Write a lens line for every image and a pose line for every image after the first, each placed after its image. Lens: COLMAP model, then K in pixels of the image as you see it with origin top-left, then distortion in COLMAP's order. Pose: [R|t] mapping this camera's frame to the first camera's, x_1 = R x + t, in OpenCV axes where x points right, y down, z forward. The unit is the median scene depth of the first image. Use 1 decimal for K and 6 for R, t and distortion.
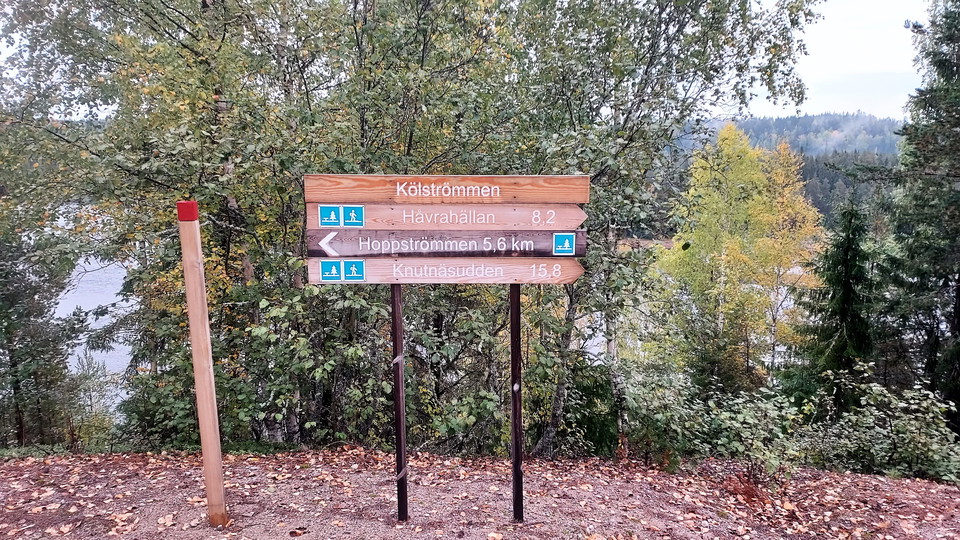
lens RADIAL K [[686.7, 0, 483.1], [0, 686.7, 270.7], [0, 0, 1]] dist [0.063354, -0.003053]
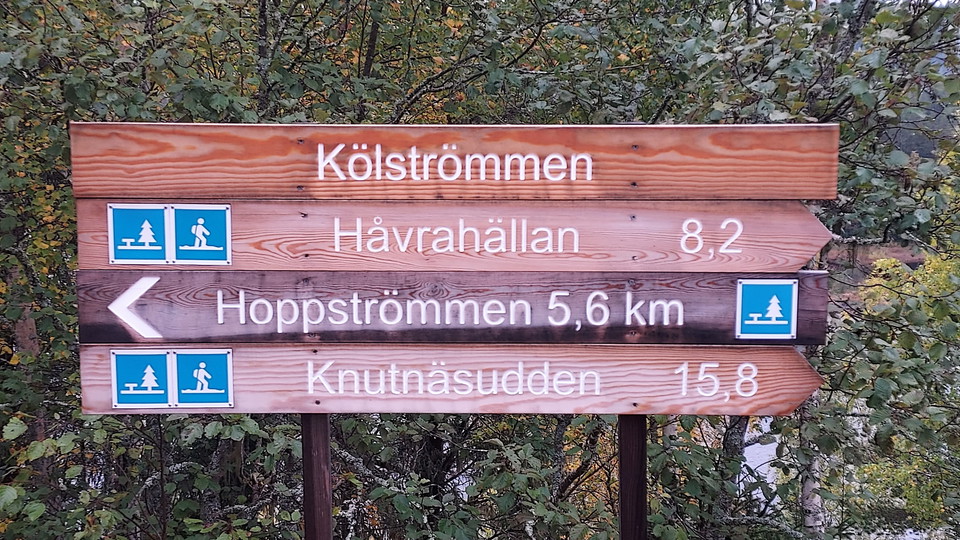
lens RADIAL K [[1212.7, 0, 478.2], [0, 1212.7, 269.7], [0, 0, 1]] dist [0.056666, 0.000000]
pose [[0.999393, 0.002582, -0.034742, -0.014795], [-0.002932, 0.999945, -0.010034, -0.053406], [0.034714, 0.010130, 0.999346, 0.341419]]
